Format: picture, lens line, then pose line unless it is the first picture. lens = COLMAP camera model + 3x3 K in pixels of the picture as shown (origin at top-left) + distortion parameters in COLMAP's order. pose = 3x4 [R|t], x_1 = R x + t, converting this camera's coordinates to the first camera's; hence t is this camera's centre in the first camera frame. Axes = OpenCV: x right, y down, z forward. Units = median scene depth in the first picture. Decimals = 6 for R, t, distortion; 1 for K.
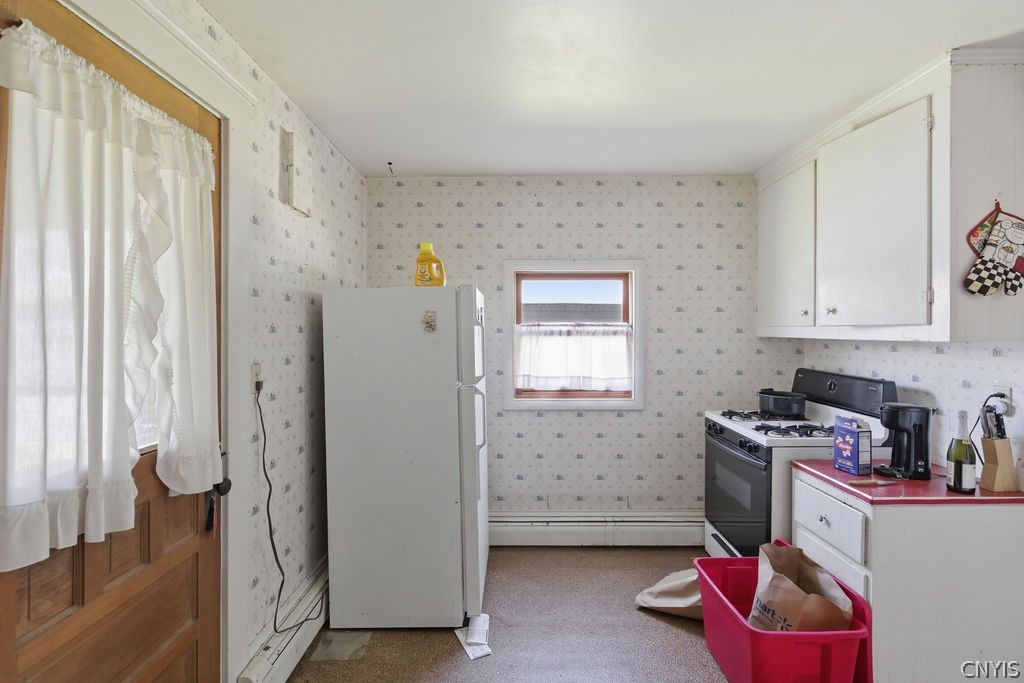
lens RADIAL K [[479.4, 0, 512.9], [0, 479.4, 334.3], [0, 0, 1]] dist [-0.001095, -0.000357]
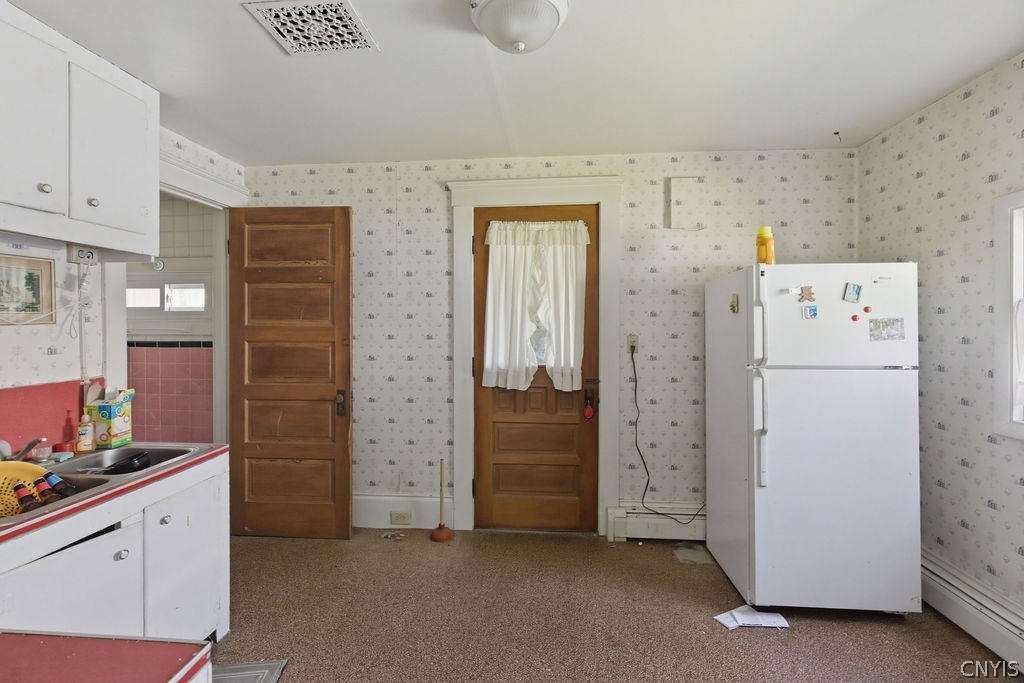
lens RADIAL K [[486.7, 0, 507.6], [0, 486.7, 322.6], [0, 0, 1]] dist [0.001757, 0.000302]
pose [[-0.081105, -0.004768, -0.996694, 1.274621], [-0.004074, 0.999982, -0.004452, 0.029510], [0.996697, 0.003699, -0.081123, 0.764669]]
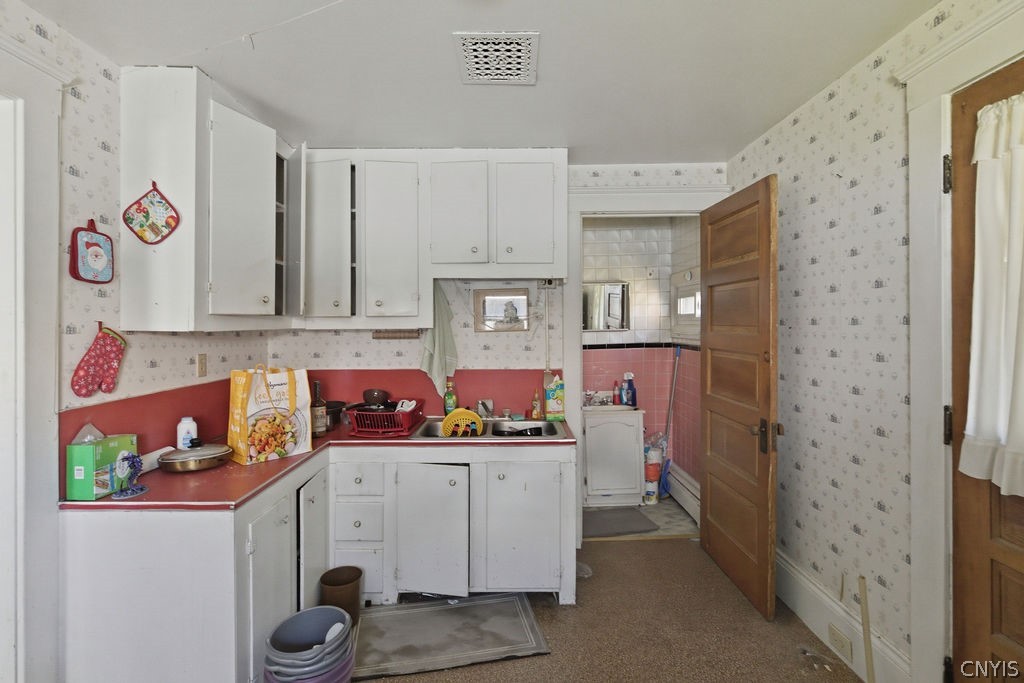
lens RADIAL K [[486.7, 0, 507.6], [0, 486.7, 322.6], [0, 0, 1]] dist [0.001757, 0.000302]
pose [[-0.999995, 0.001332, -0.002949, 0.248012], [0.001325, 0.999996, 0.002343, -0.003116], [0.002952, 0.002339, -0.999993, 1.379201]]
